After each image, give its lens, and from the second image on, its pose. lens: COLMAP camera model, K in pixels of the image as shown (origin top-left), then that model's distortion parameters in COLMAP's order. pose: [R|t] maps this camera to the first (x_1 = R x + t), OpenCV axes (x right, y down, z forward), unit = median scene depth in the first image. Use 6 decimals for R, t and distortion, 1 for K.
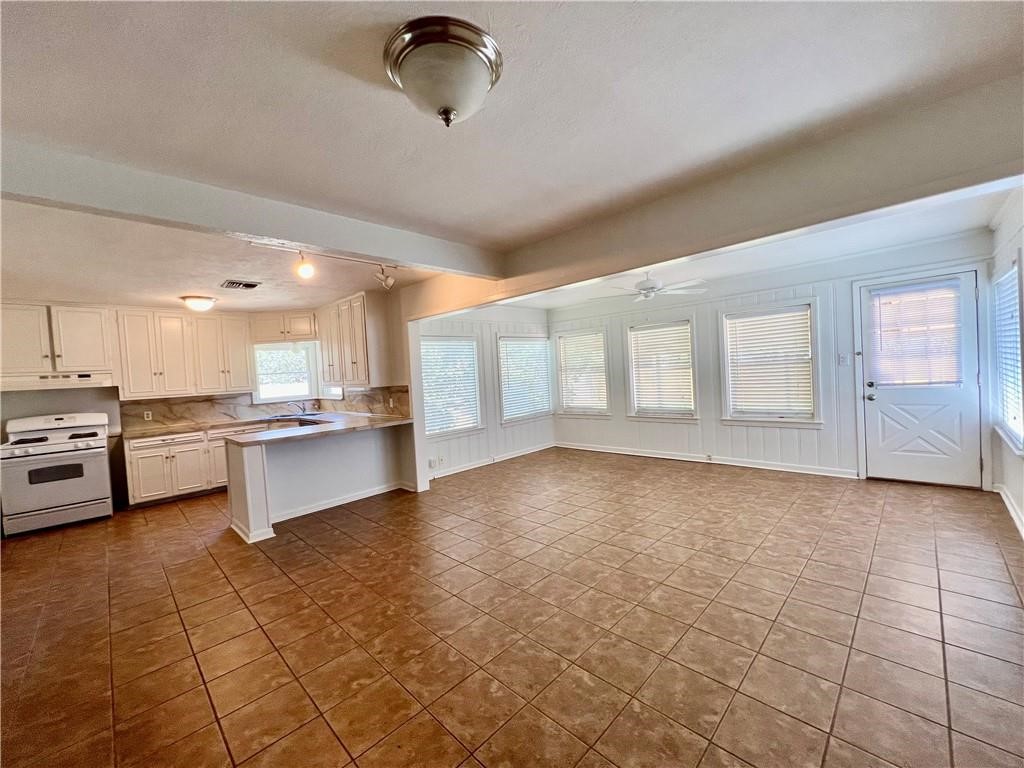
lens RADIAL K [[412.0, 0, 510.0], [0, 412.0, 383.5], [0, 0, 1]] dist [0.004172, 0.000027]
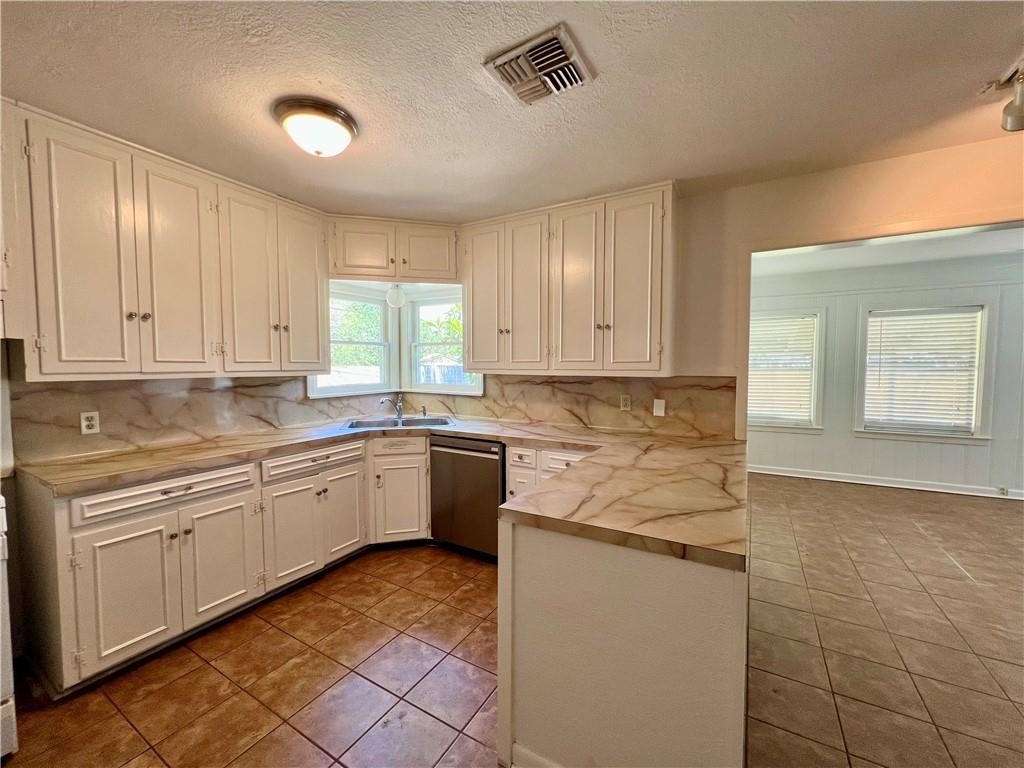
lens RADIAL K [[408.8, 0, 513.3], [0, 408.8, 383.9], [0, 0, 1]] dist [-0.002067, -0.000095]
pose [[0.965335, 0.042366, 0.257553, -0.581766], [-0.044829, 0.998988, 0.003694, 0.021506], [-0.257136, -0.015112, 0.966257, 0.515033]]
